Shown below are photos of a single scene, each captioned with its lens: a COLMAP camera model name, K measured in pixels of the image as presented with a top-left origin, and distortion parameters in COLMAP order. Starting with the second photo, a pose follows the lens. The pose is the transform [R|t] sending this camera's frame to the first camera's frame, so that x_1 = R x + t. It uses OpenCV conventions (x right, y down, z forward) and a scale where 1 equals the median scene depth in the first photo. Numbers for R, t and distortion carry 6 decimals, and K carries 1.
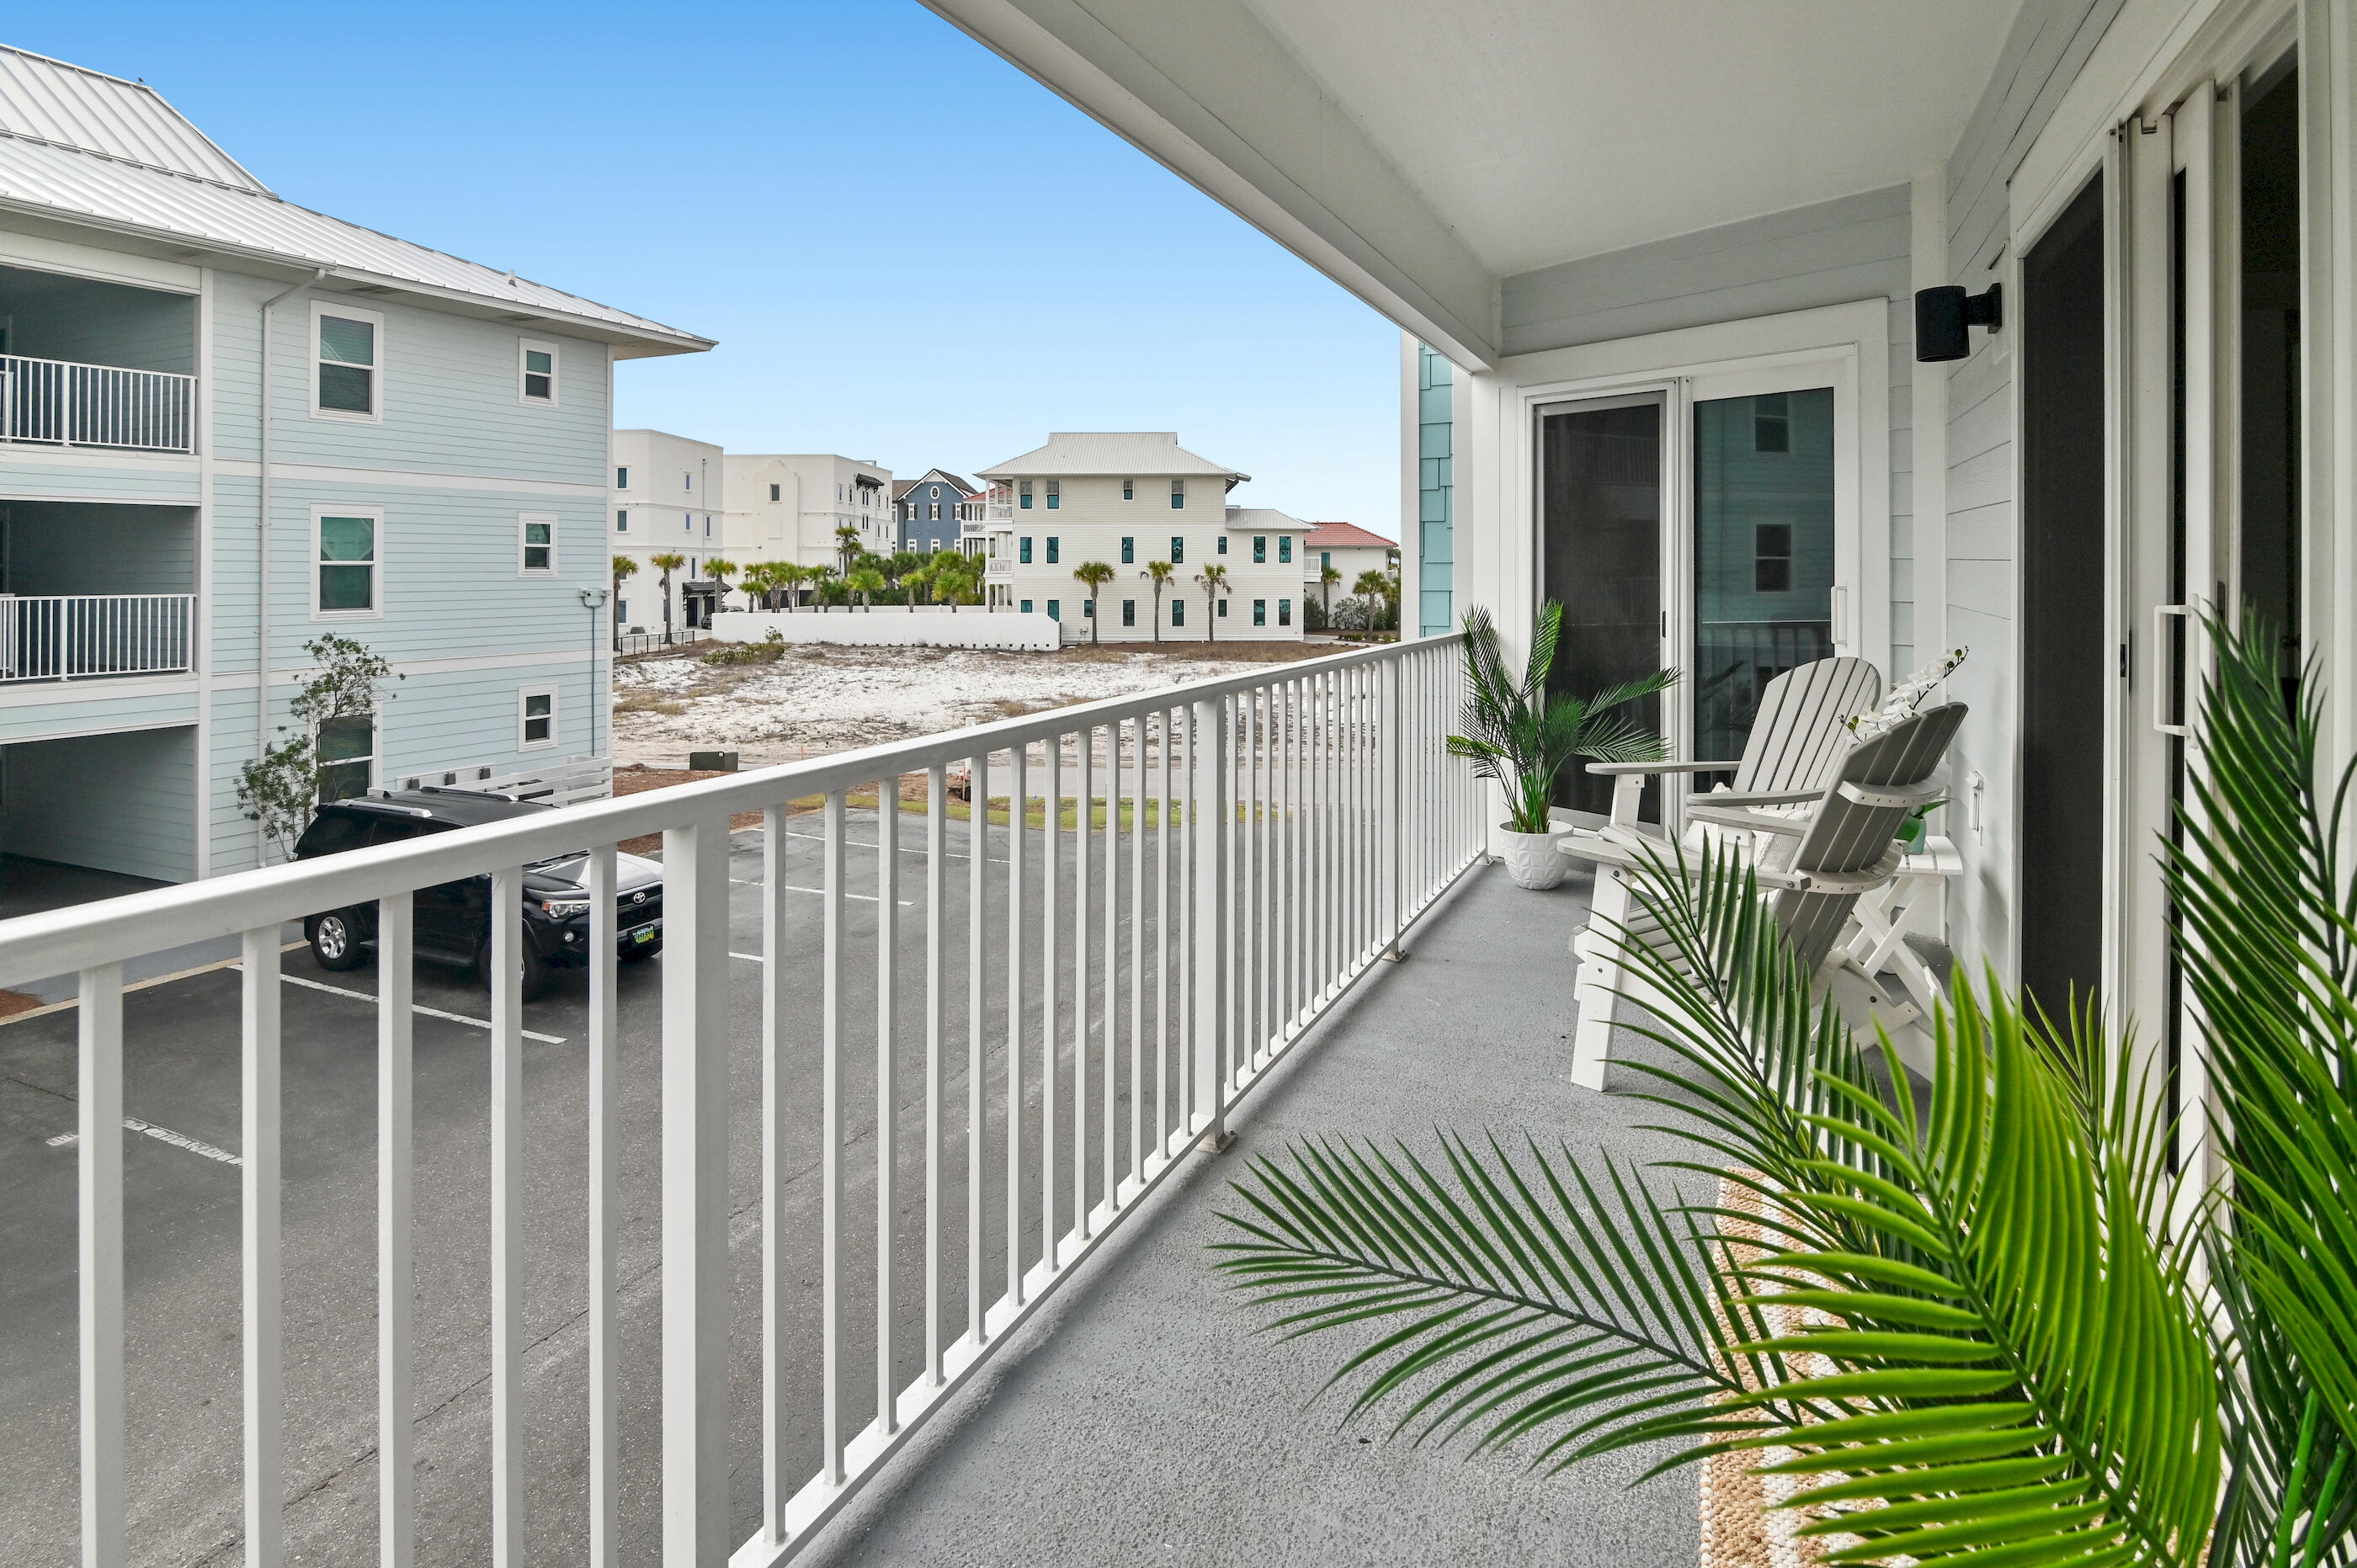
lens RADIAL K [[1207.5, 0, 1182.8], [0, 1207.5, 568.4], [0, 0, 1]] dist [-0.010854, -0.000200]
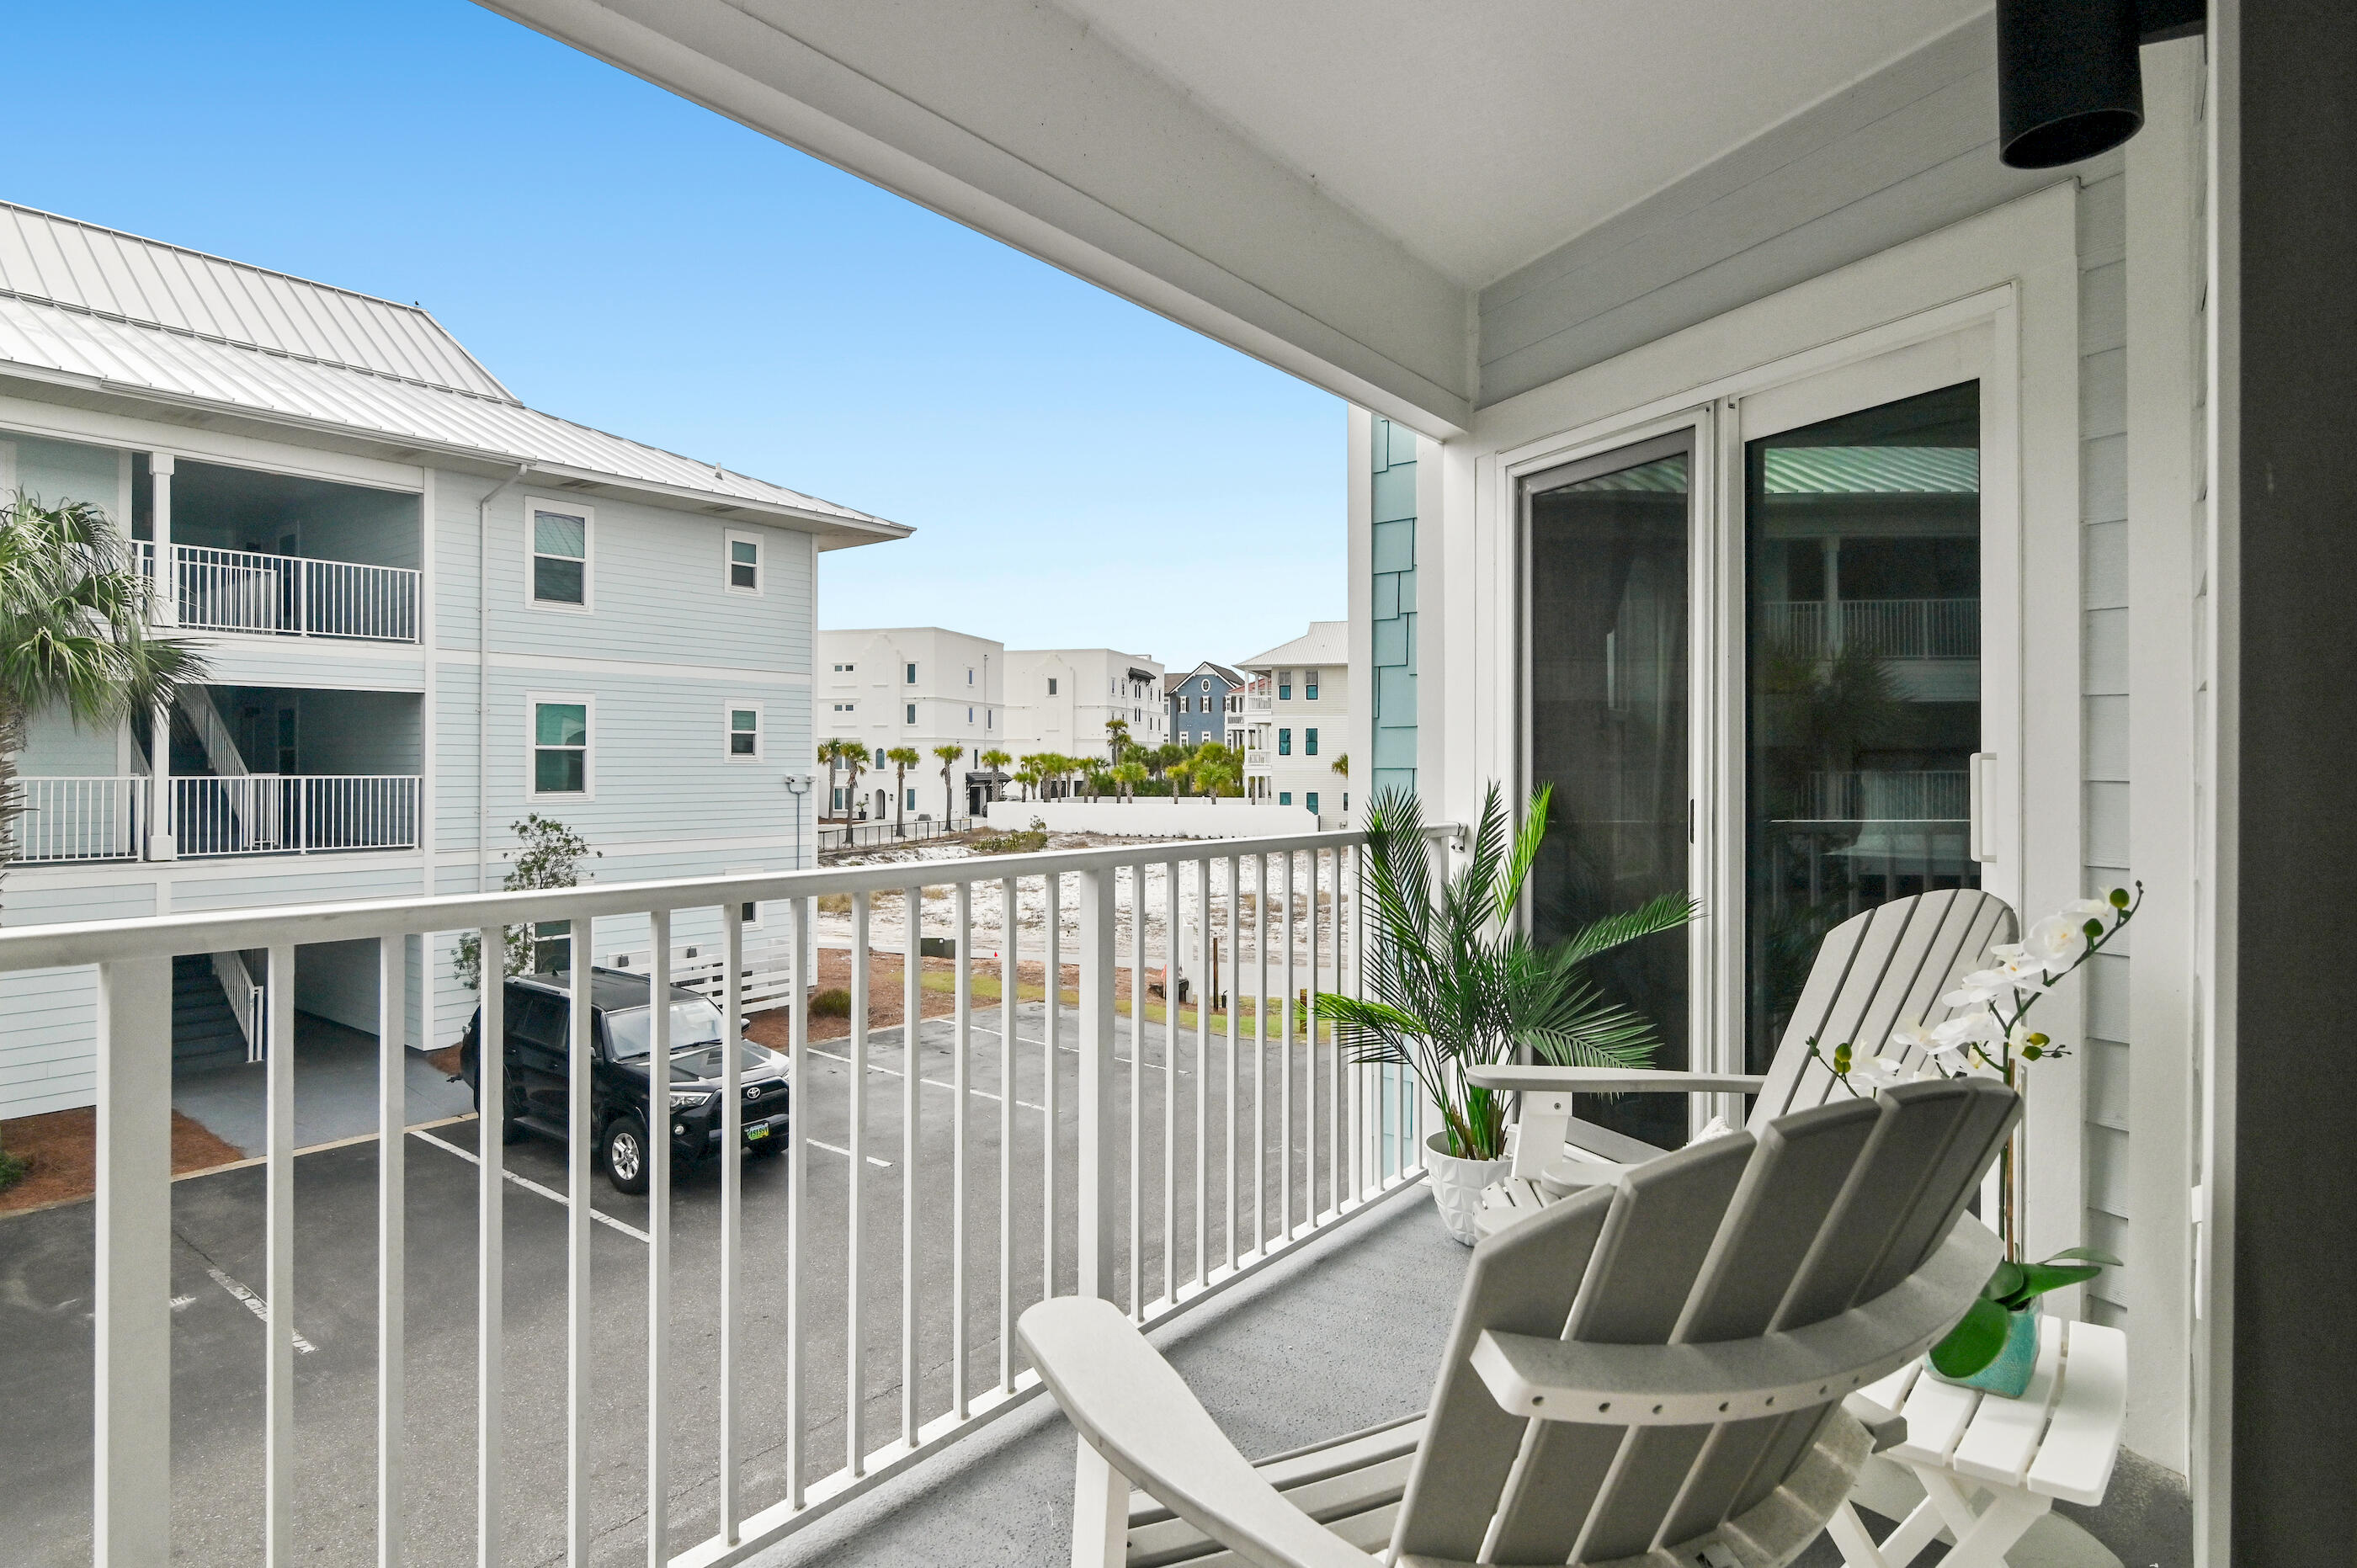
lens RADIAL K [[1222.3, 0, 1177.4], [0, 1222.3, 756.3], [0, 0, 1]] dist [0.001075, -0.000052]
pose [[0.974845, 0.004538, -0.222836, 0.063285], [-0.005448, 0.999979, -0.003467, 0.003865], [0.222816, 0.004594, 0.974850, 0.079132]]
